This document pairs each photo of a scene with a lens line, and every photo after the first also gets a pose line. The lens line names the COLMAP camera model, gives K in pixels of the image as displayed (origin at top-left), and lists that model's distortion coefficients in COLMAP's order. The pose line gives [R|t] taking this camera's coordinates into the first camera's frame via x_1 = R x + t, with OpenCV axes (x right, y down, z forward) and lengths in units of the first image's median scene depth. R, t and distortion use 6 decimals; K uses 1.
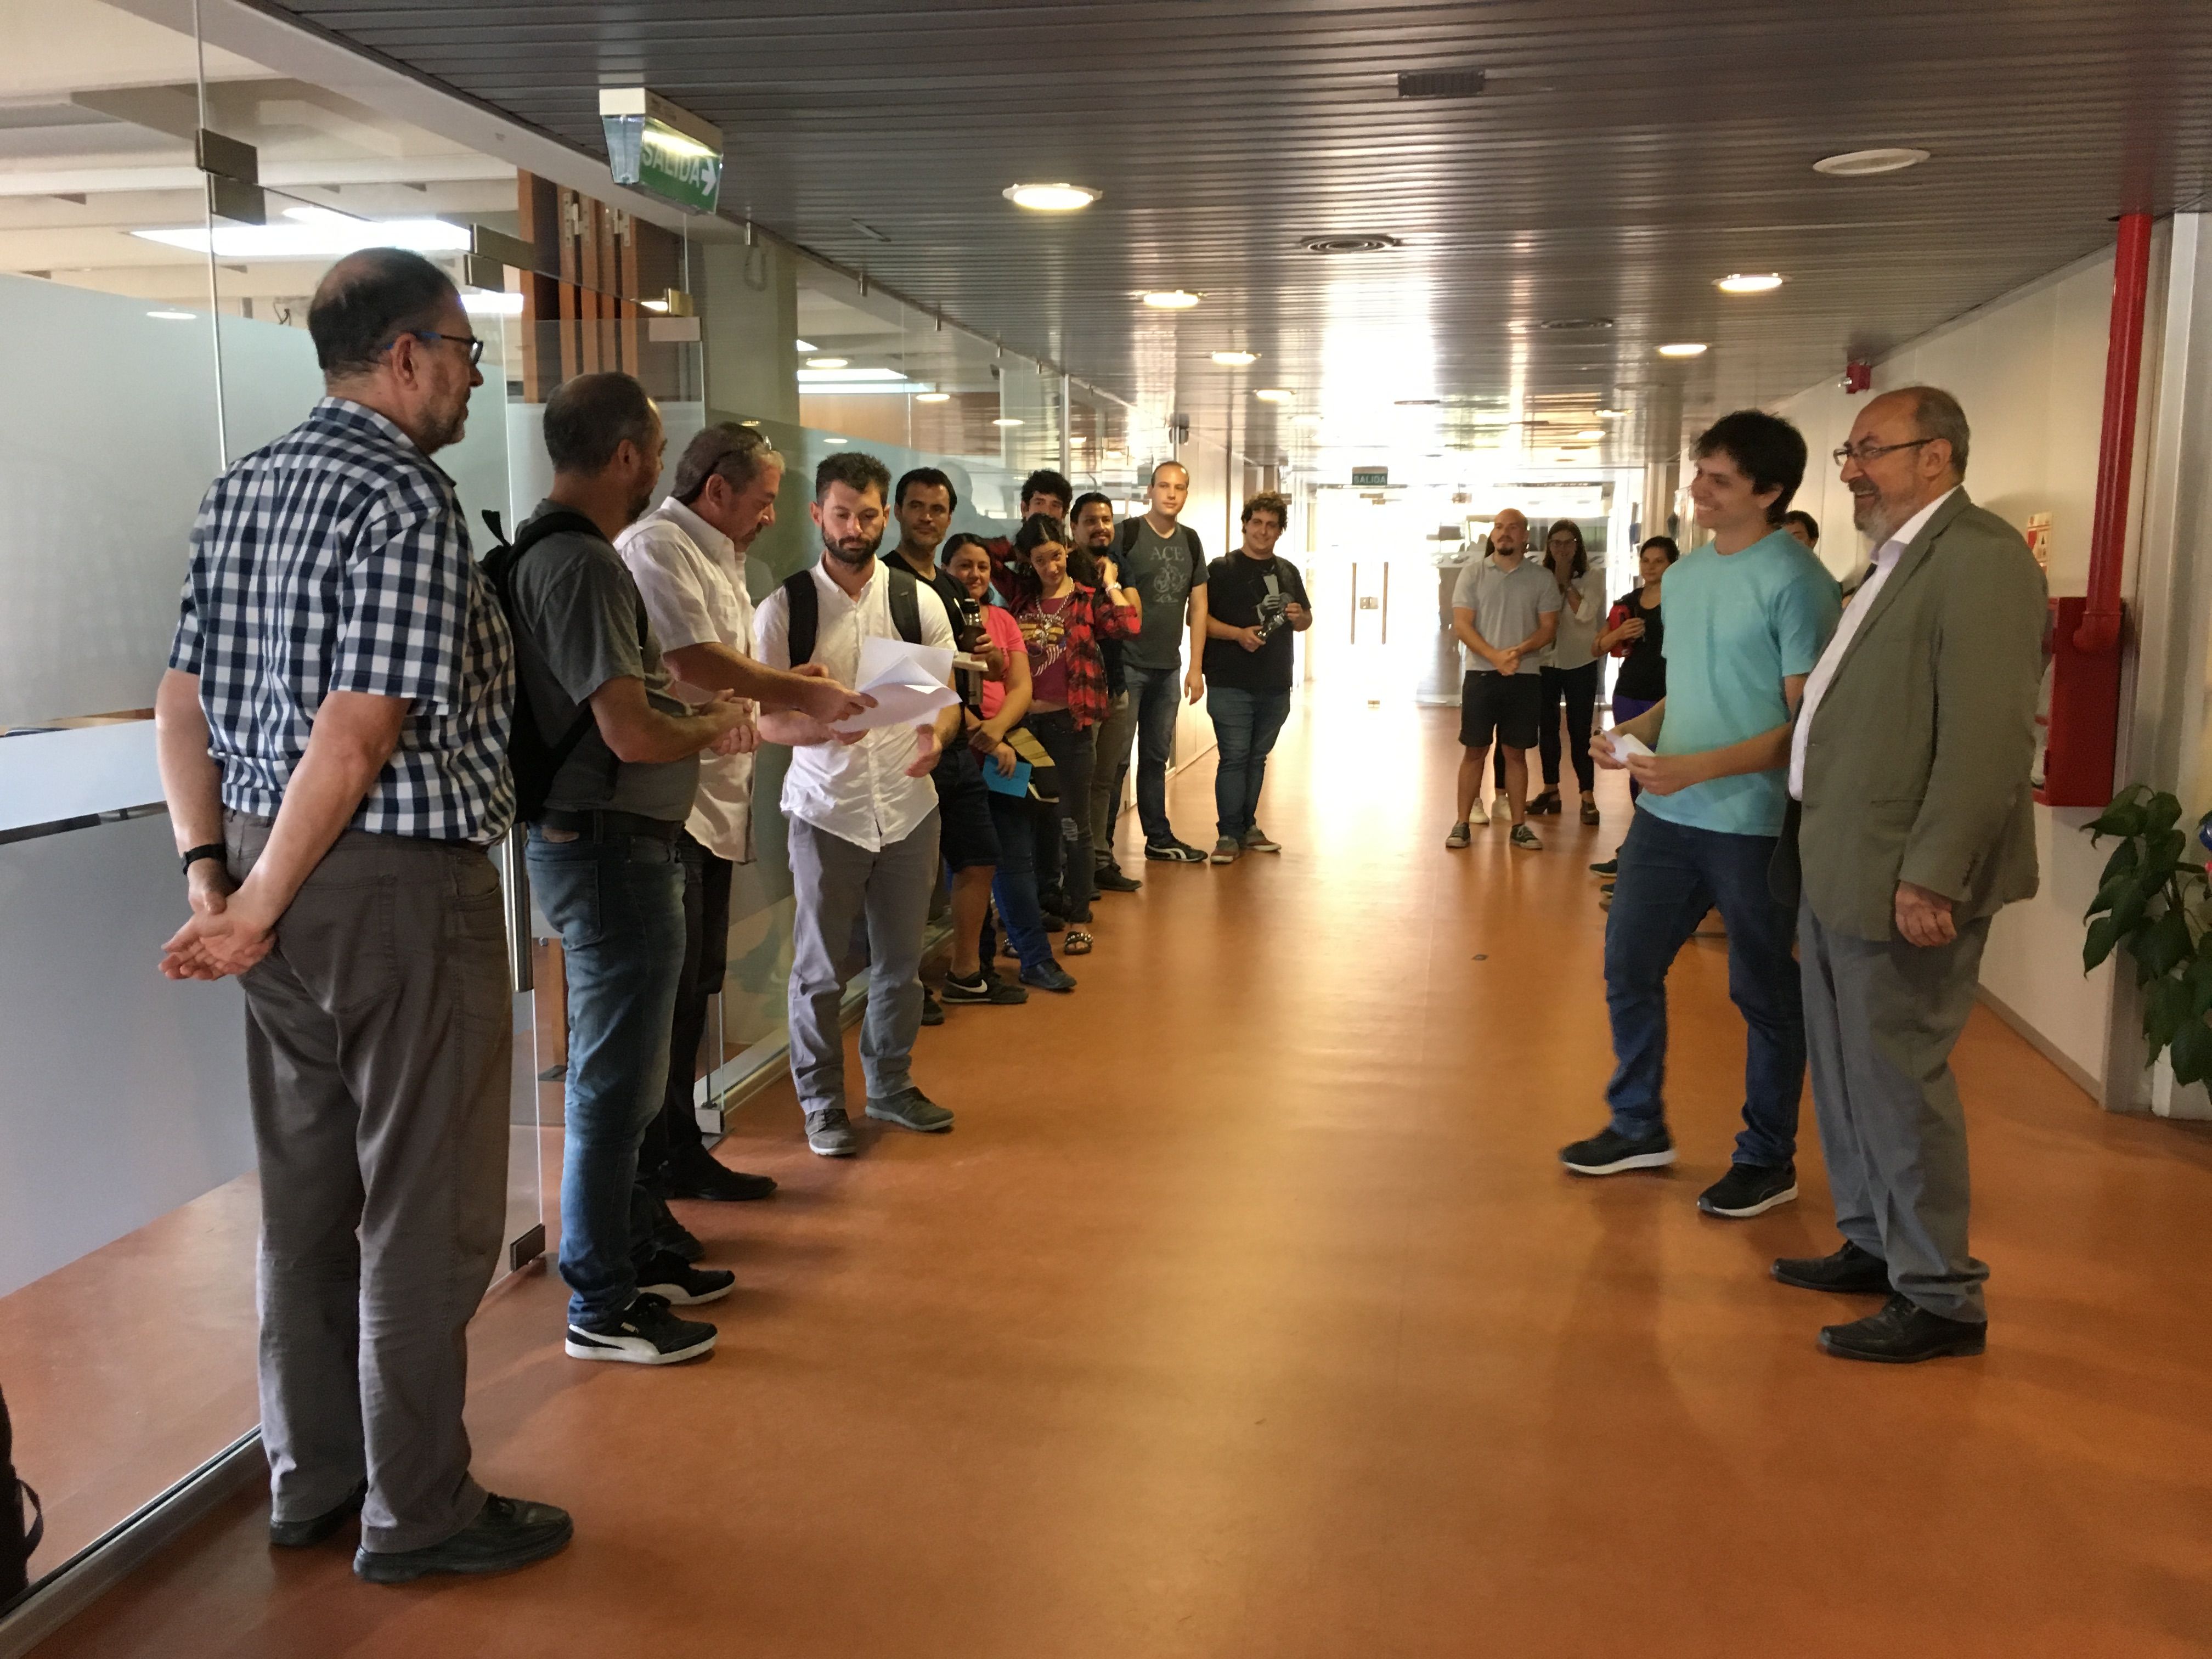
lens RADIAL K [[1917.0, 0, 1096.1], [0, 1917.0, 828.8], [0, 0, 1]] dist [0.048540, -0.057569]
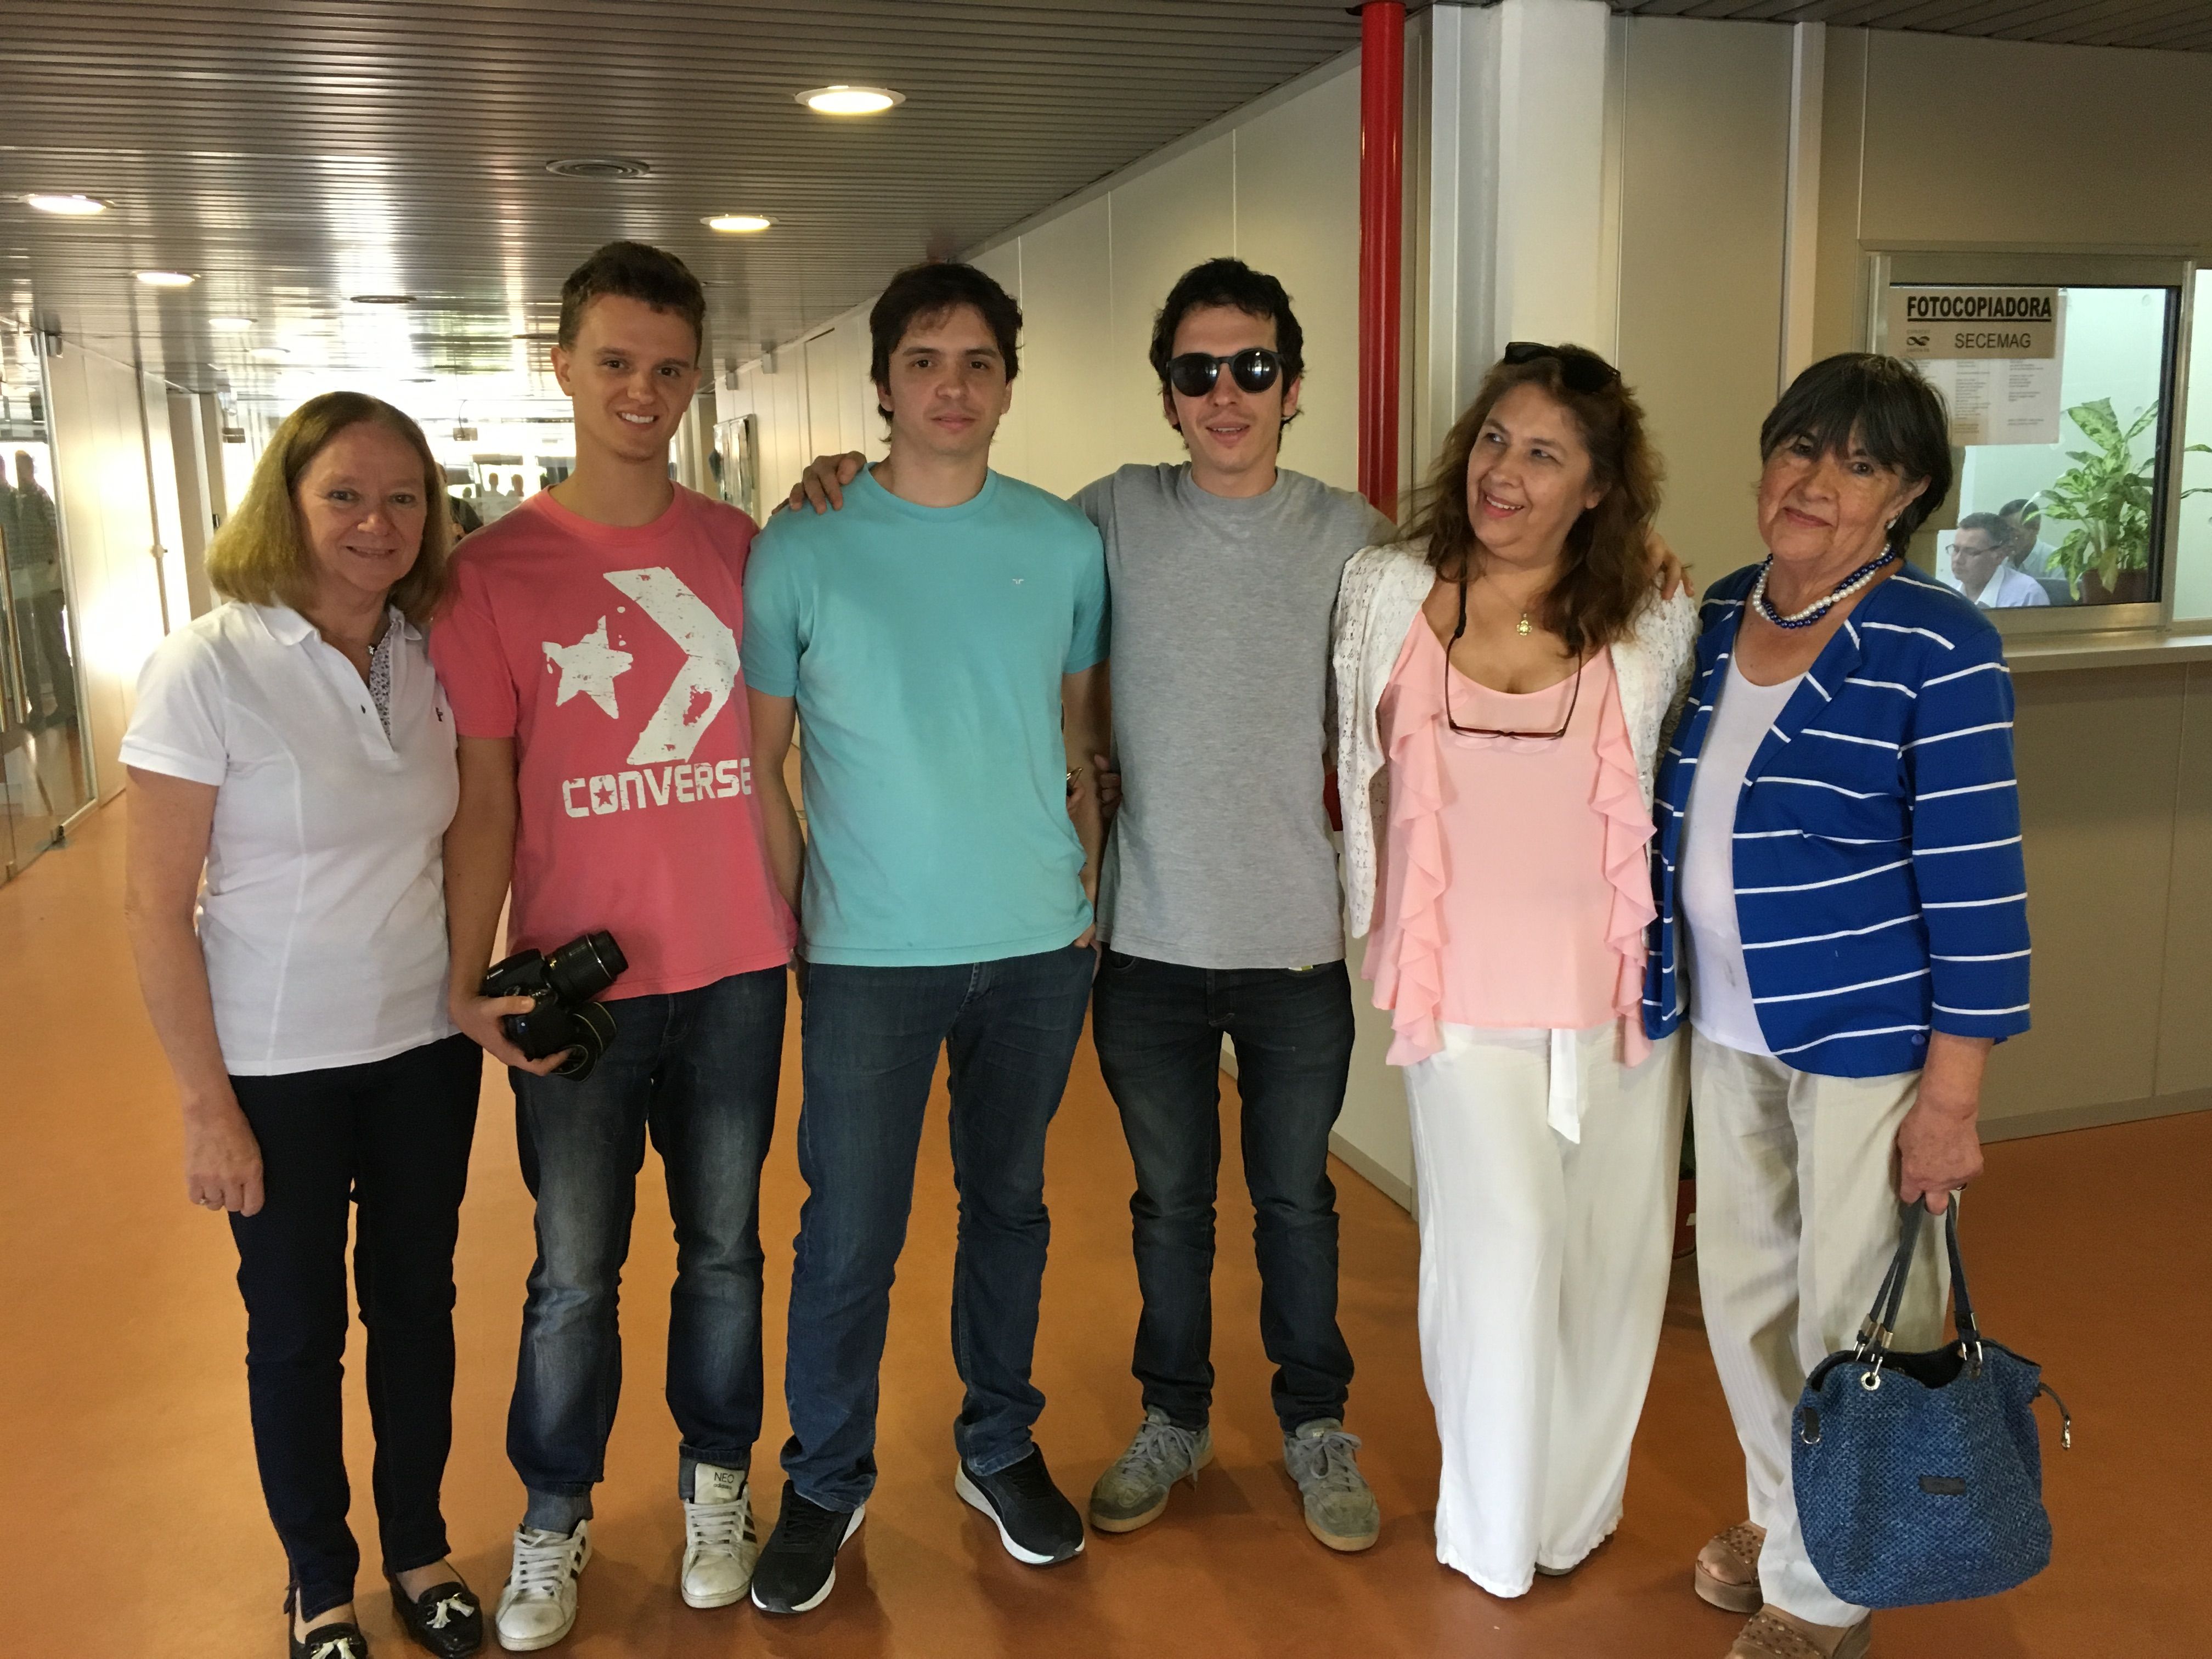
lens RADIAL K [[1917.0, 0, 1102.0], [0, 1917.0, 839.6], [0, 0, 1]] dist [0.048540, -0.057569]
pose [[0.879420, -0.104338, 0.464472, 0.028525], [0.088382, 0.994508, 0.056065, -0.020585], [-0.467771, -0.008254, 0.883811, 0.139547]]
